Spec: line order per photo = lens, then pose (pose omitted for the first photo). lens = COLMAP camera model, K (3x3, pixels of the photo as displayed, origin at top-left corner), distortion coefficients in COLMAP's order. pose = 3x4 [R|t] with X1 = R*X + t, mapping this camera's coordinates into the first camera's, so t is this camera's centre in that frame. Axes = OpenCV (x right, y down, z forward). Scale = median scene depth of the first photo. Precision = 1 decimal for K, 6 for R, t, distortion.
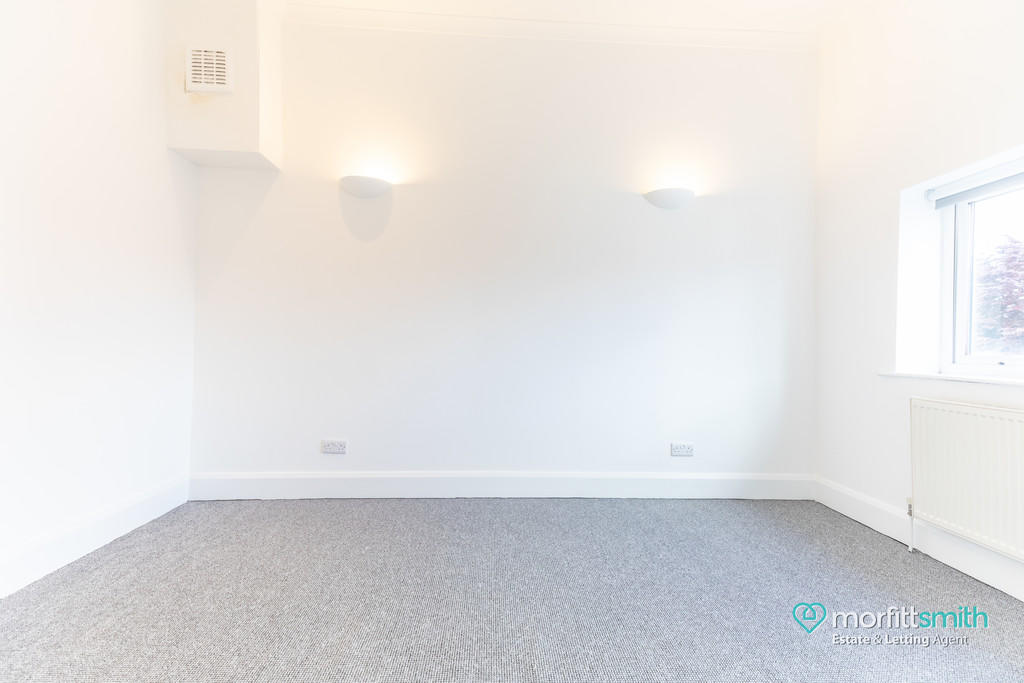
lens RADIAL K [[447.6, 0, 512.0], [0, 447.6, 341.5], [0, 0, 1]] dist [0.029681, -0.000007]
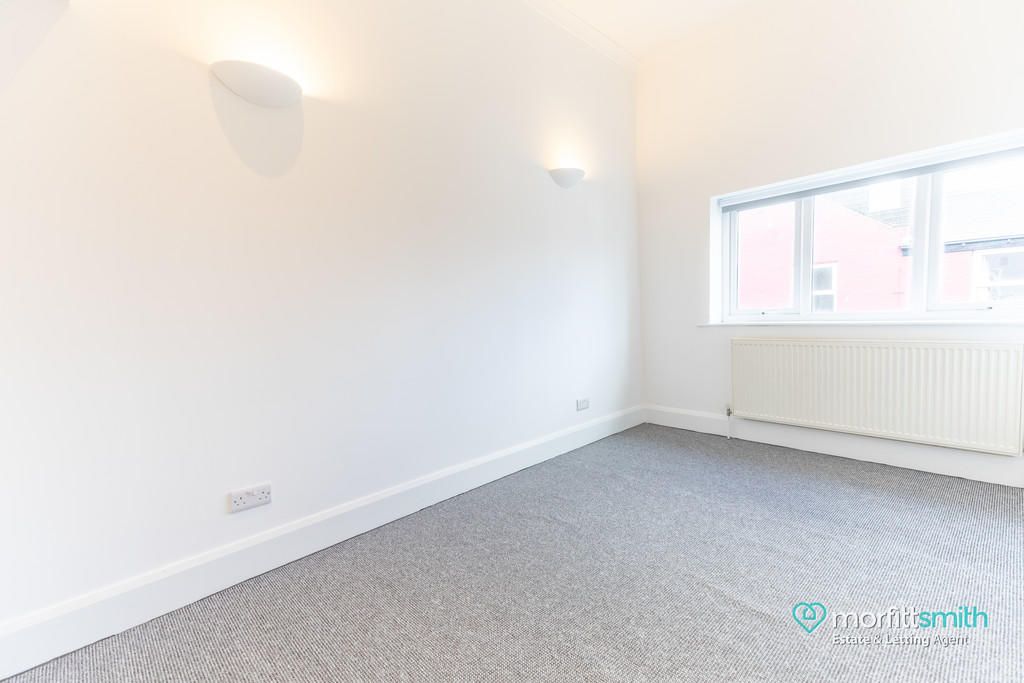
lens RADIAL K [[442.2, 0, 512.0], [0, 442.2, 341.5], [0, 0, 1]] dist [0.052771, -0.000149]
pose [[0.761532, -0.092274, 0.641526, -0.507833], [0.050975, 0.995275, 0.082645, -0.023520], [-0.646120, -0.030235, 0.762637, 0.272372]]
